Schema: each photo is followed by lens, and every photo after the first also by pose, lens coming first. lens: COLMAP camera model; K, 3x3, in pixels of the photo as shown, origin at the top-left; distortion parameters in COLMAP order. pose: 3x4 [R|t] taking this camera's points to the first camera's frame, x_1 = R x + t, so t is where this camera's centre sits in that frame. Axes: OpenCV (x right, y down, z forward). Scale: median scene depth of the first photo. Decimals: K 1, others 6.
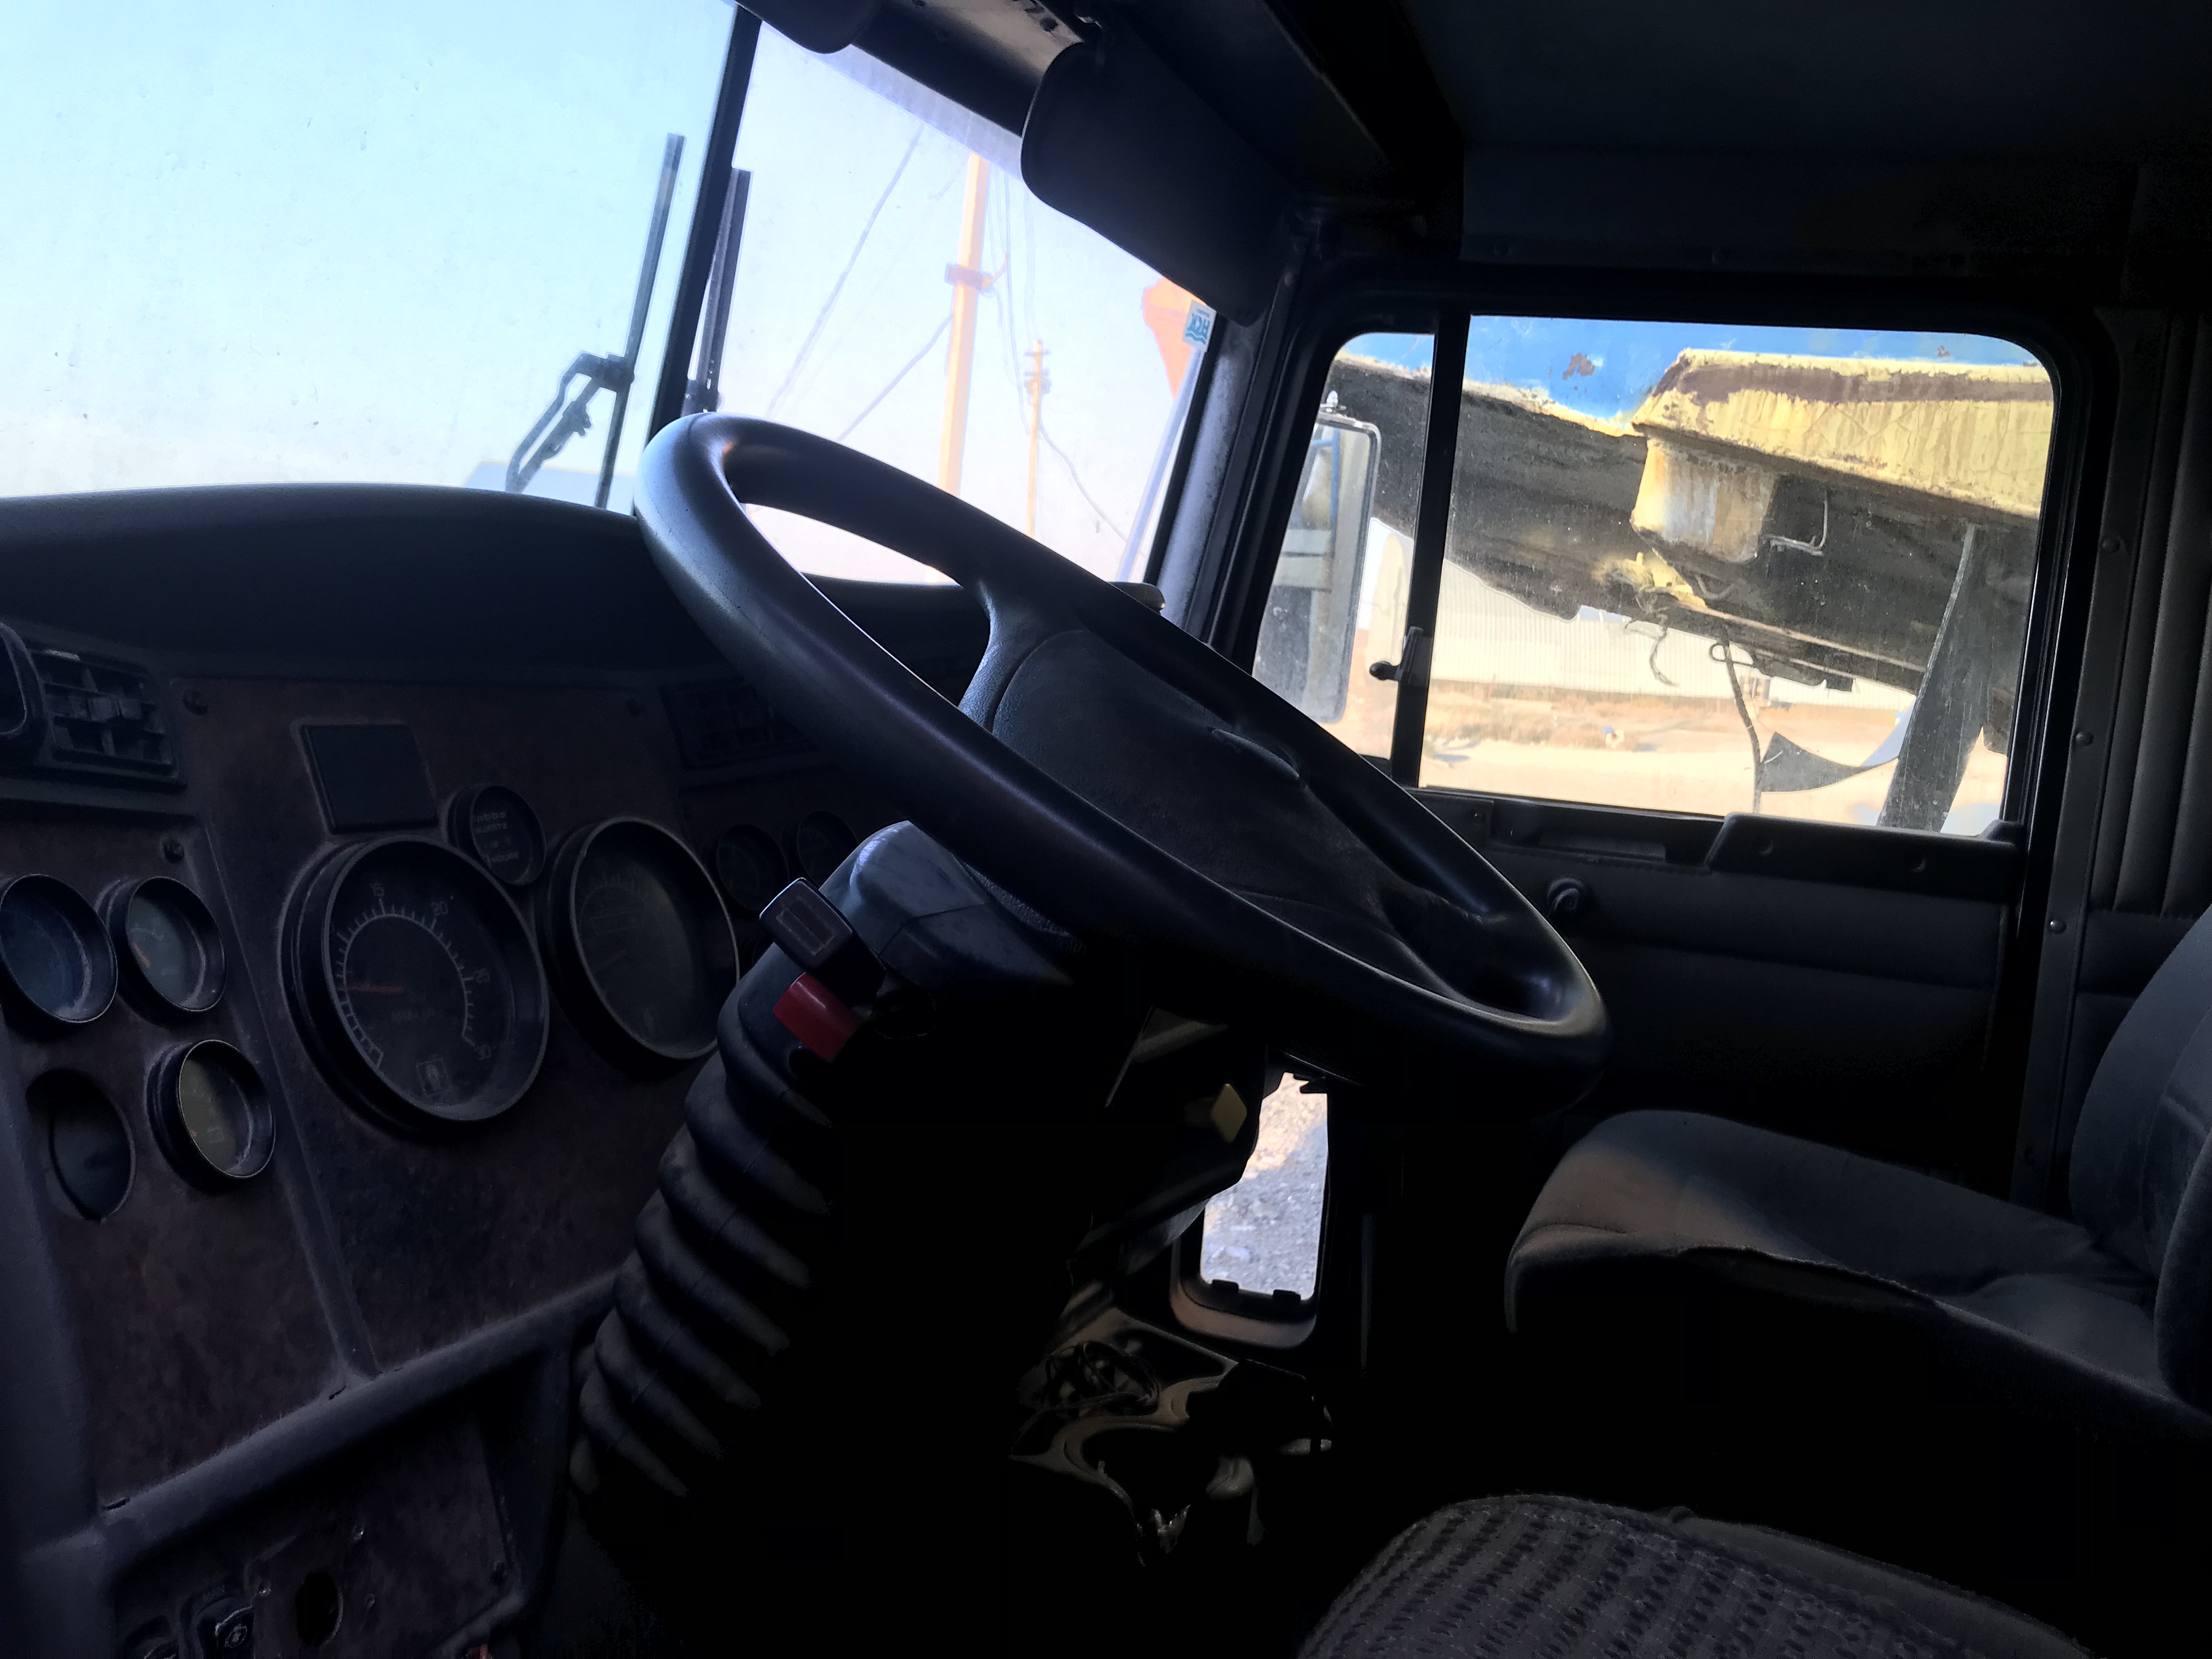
lens RADIAL K [[1822.2, 0, 1106.0], [0, 1822.2, 829.5], [0, 0, 1]] dist [0.004977, -0.005994]
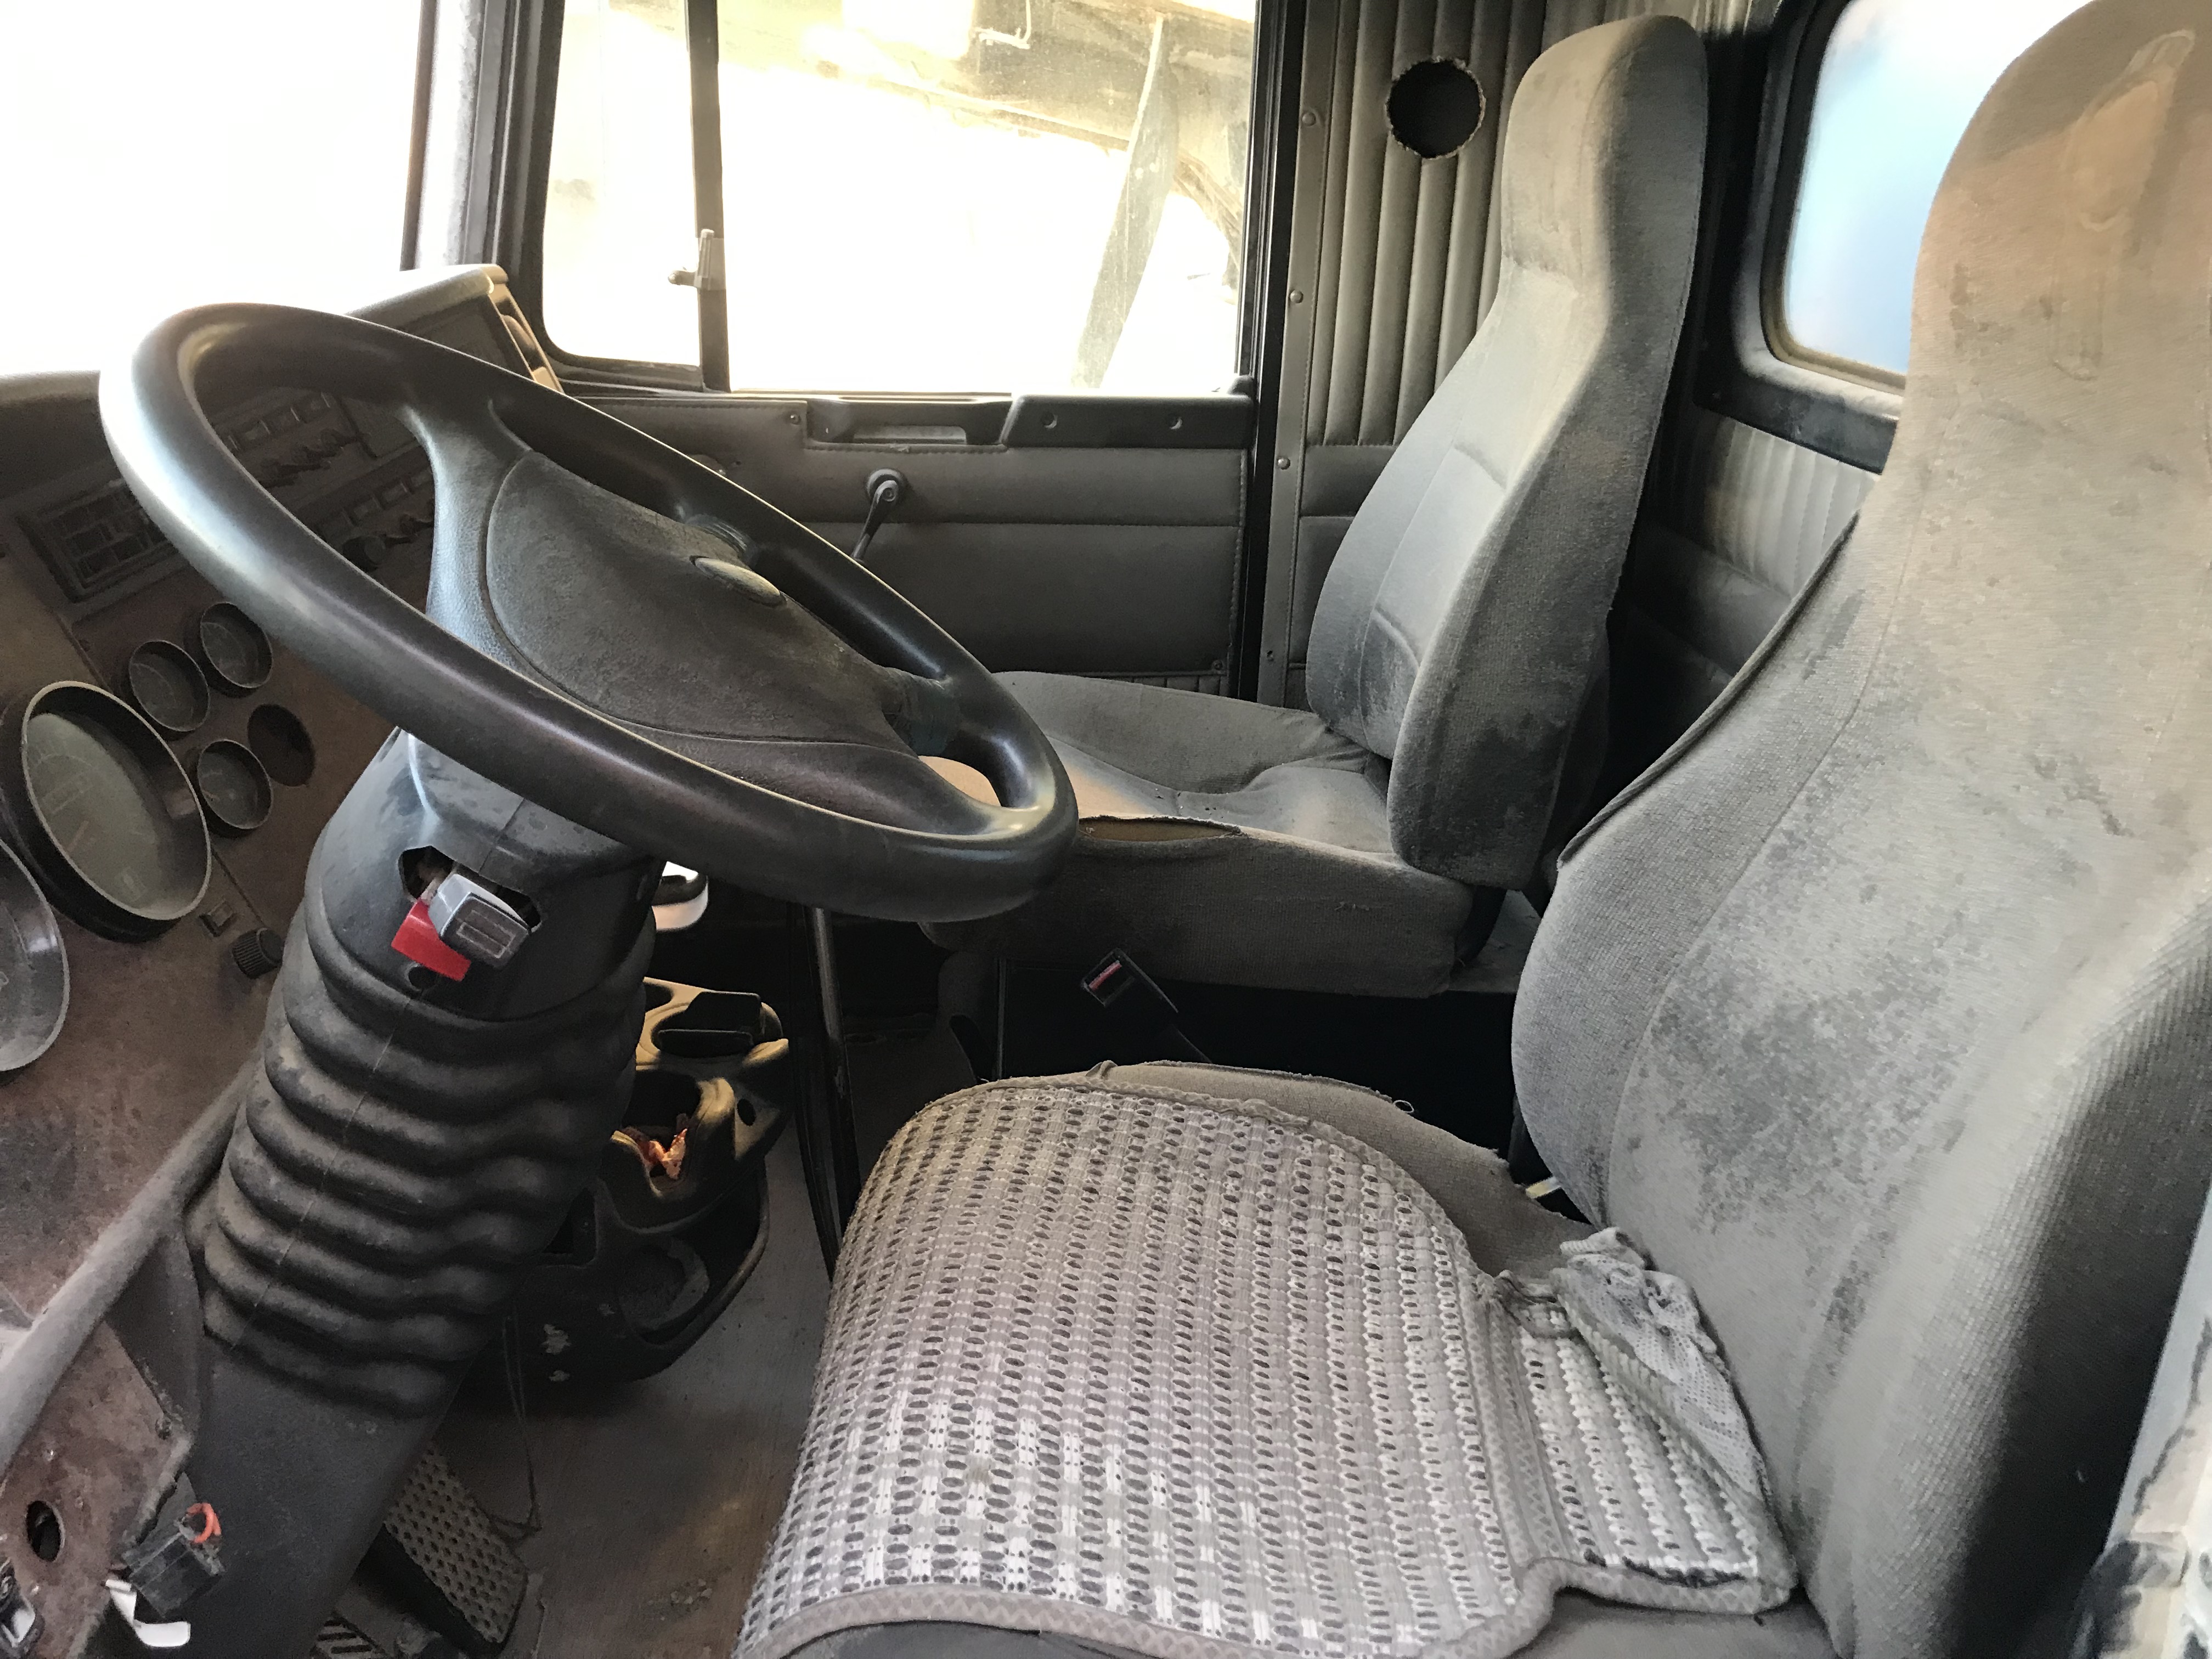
lens RADIAL K [[1822.2, 0, 1106.0], [0, 1822.2, 829.5], [0, 0, 1]] dist [0.004977, -0.005994]
pose [[0.903295, -0.200163, 0.379464, -0.143995], [0.073130, 0.943383, 0.323544, -0.206997], [-0.422742, -0.264505, 0.866791, -0.074576]]
